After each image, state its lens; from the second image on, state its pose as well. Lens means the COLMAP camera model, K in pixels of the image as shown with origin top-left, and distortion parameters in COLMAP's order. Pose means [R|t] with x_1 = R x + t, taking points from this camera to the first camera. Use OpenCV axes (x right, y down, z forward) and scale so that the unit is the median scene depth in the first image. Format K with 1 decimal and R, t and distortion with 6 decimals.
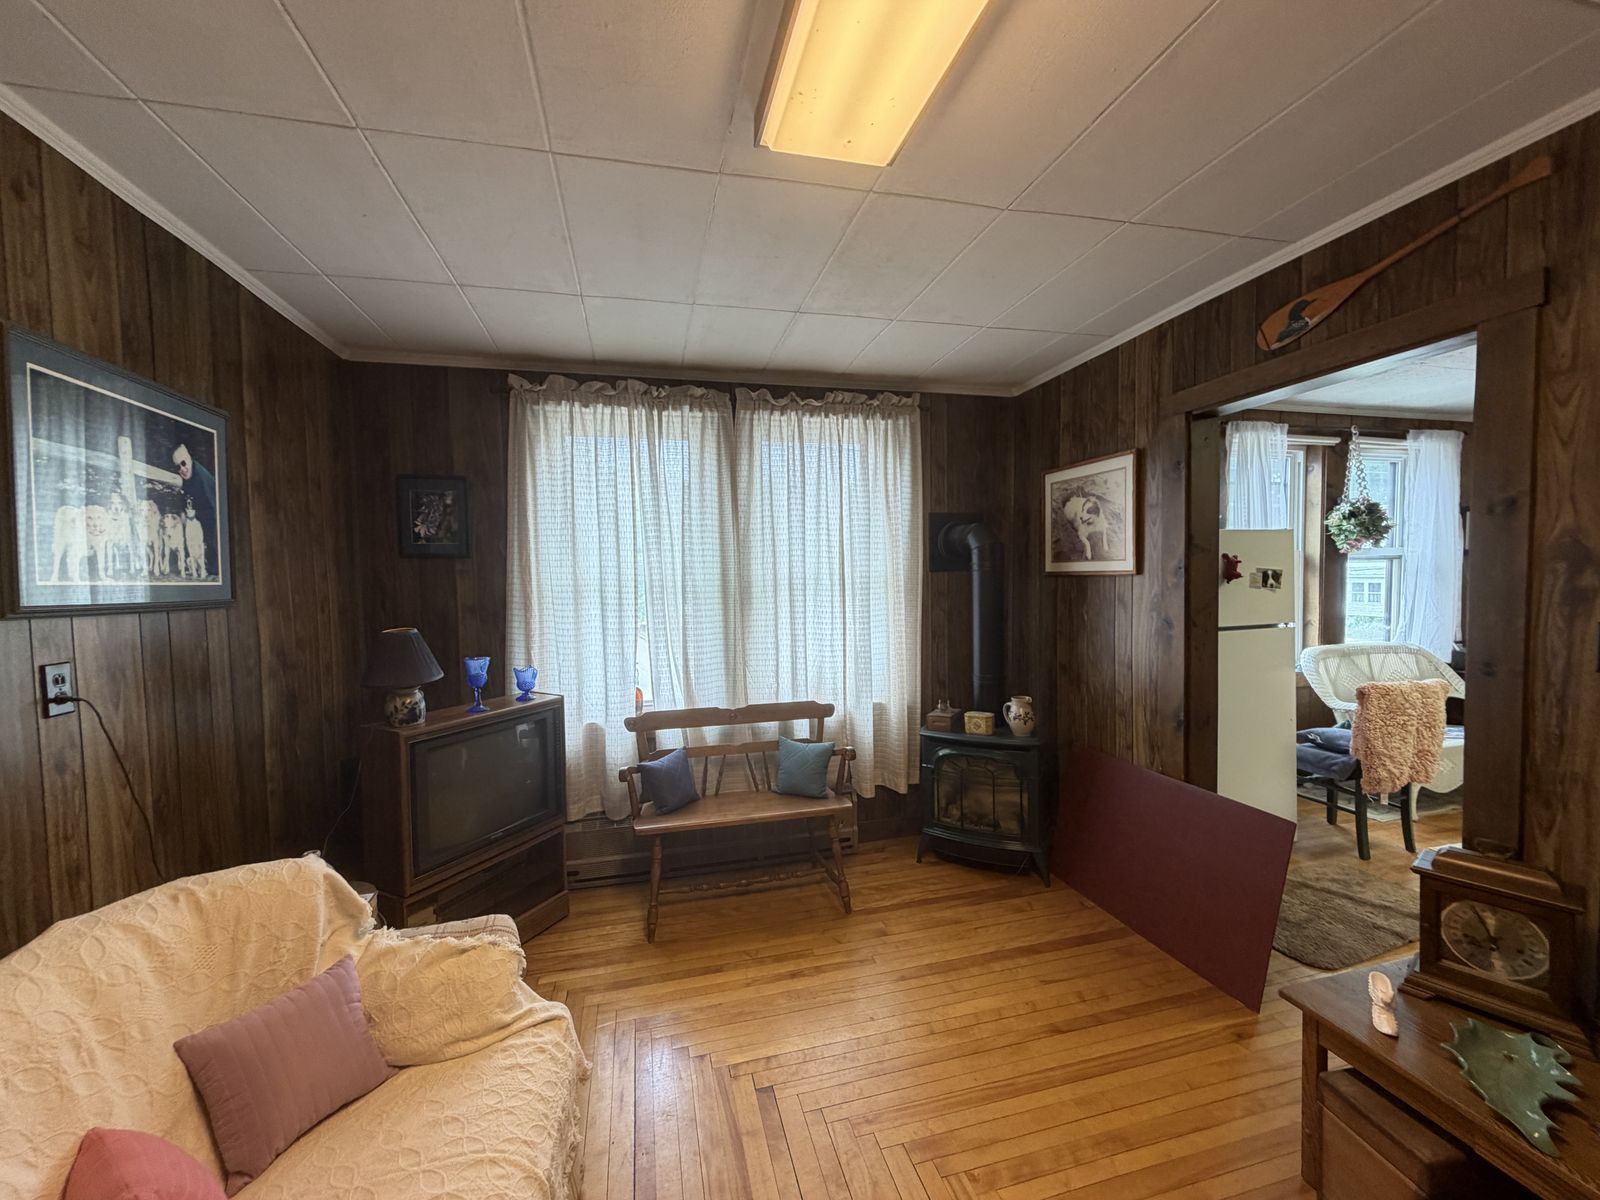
lens RADIAL K [[638.4, 0, 795.3], [0, 638.4, 598.4], [0, 0, 1]] dist [0.000638, 0.000135]
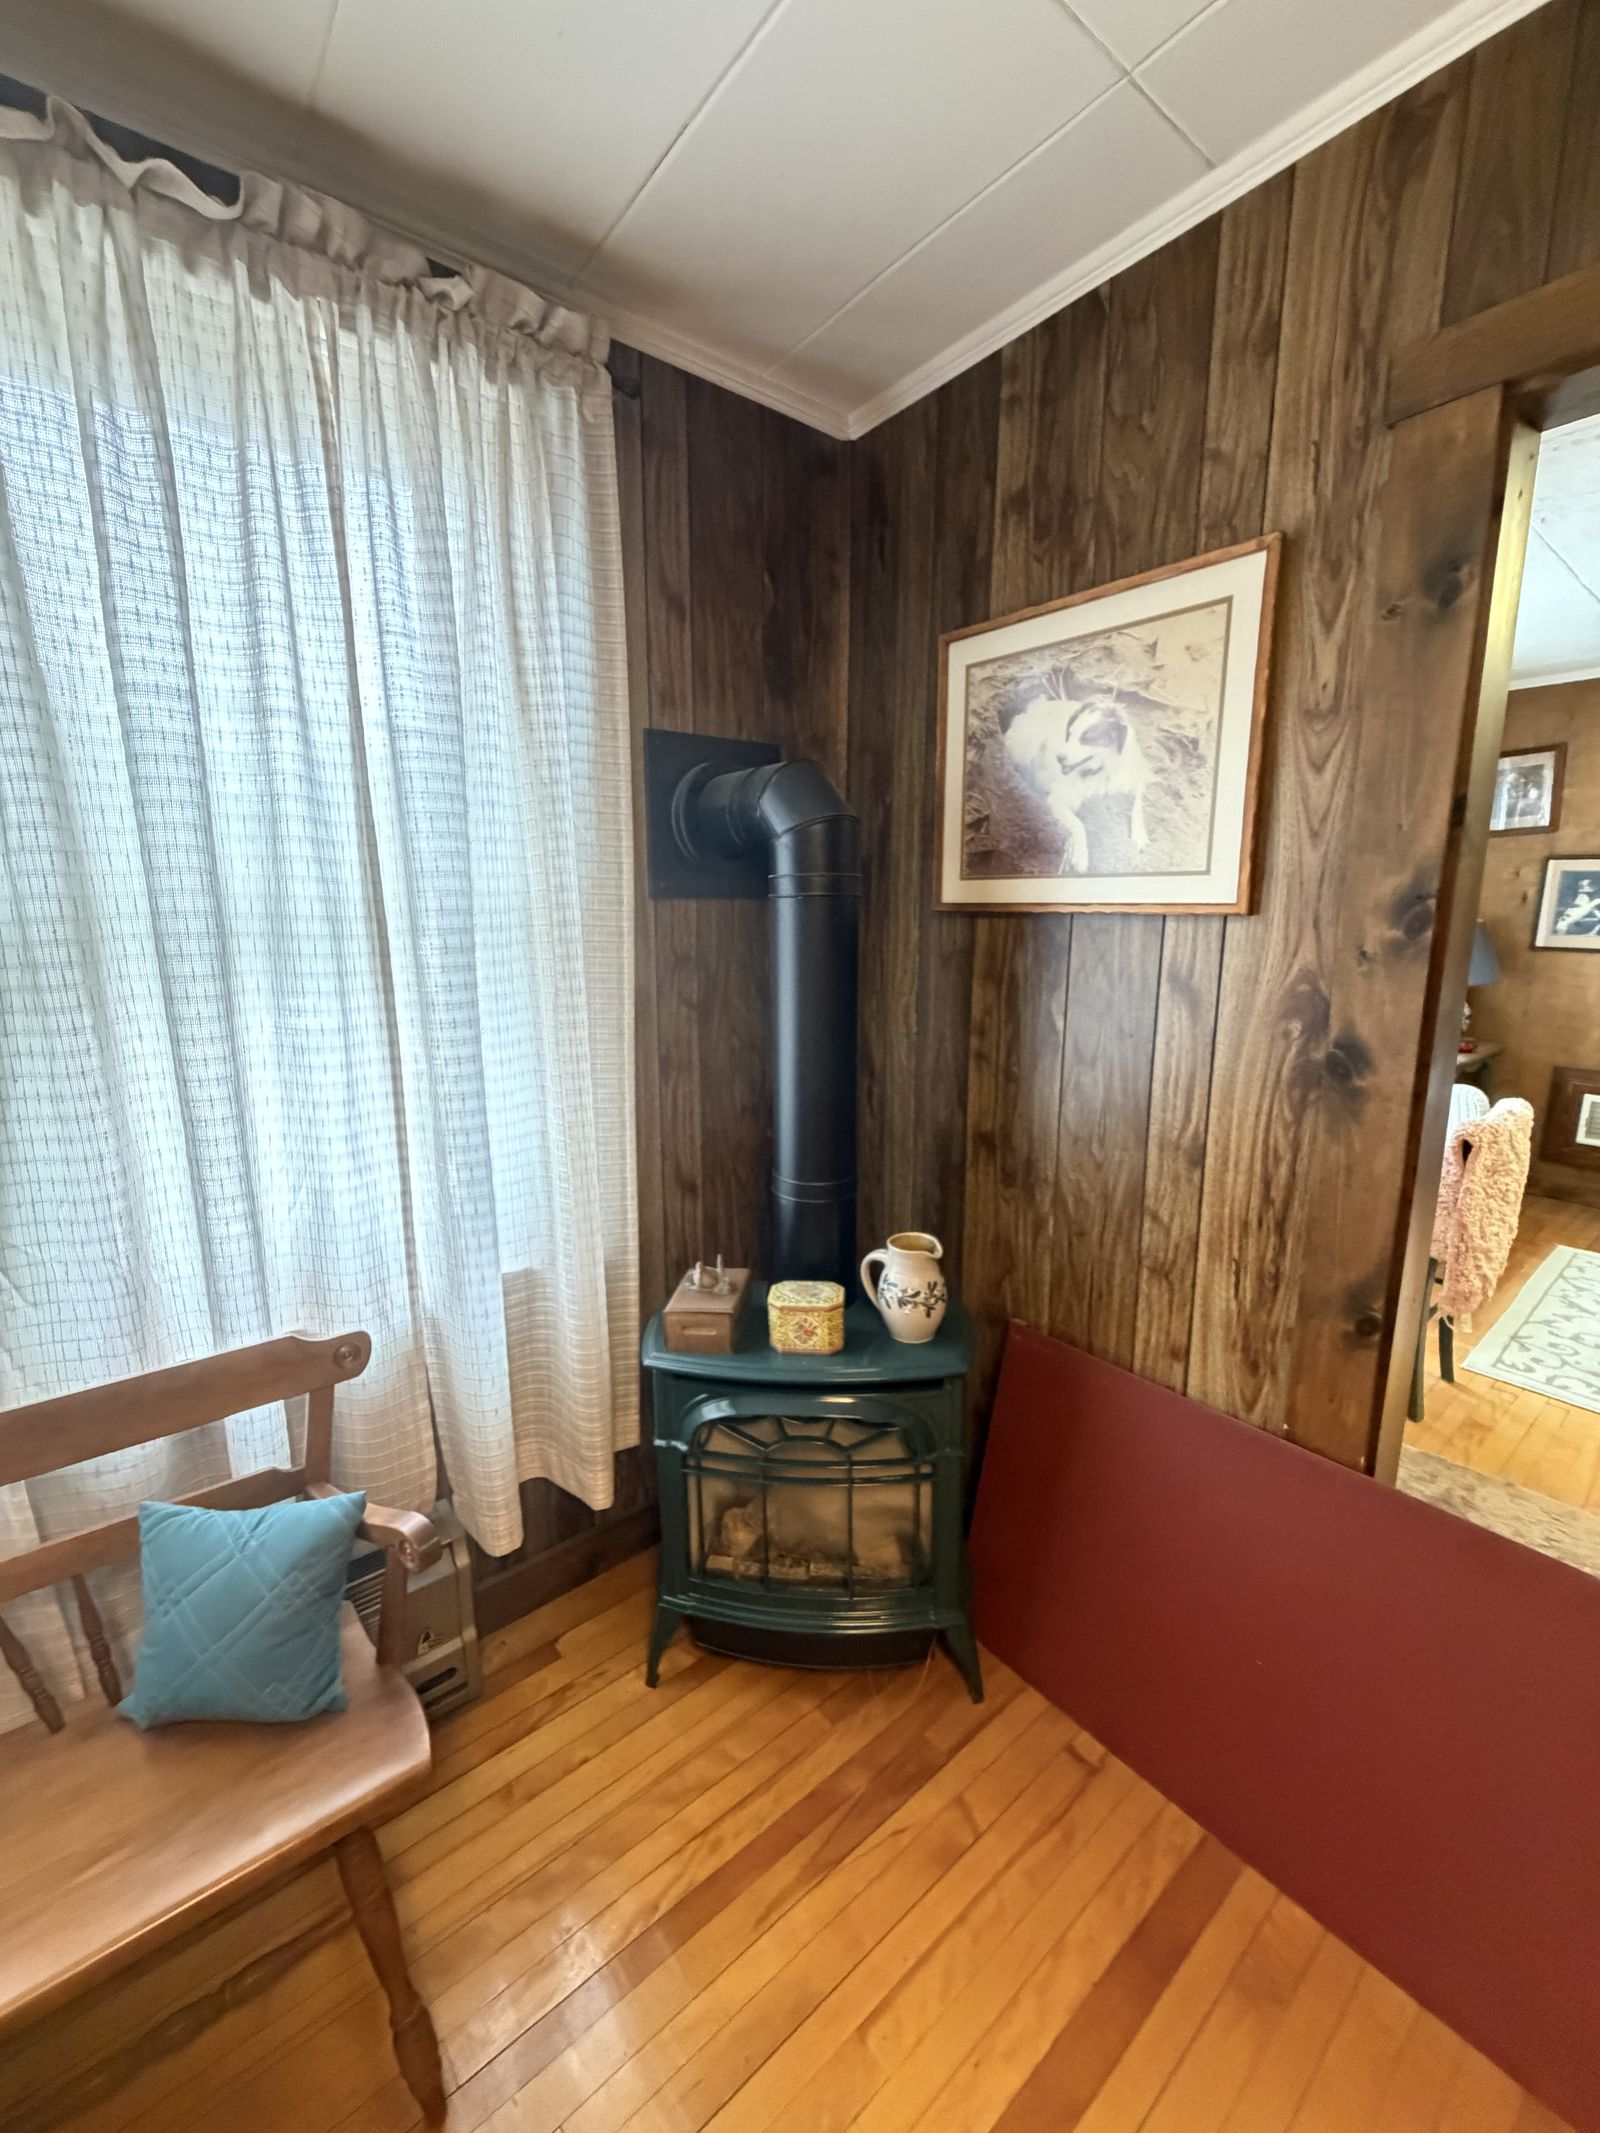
lens RADIAL K [[851.1, 0, 802.6], [0, 851.1, 1055.9], [0, 0, 1]] dist [0.000638, 0.000135]
pose [[0.905805, -0.060938, 0.419289, 0.086095], [0.001710, 0.990121, 0.140207, -0.022021], [-0.423691, -0.126283, 0.896961, 0.558756]]
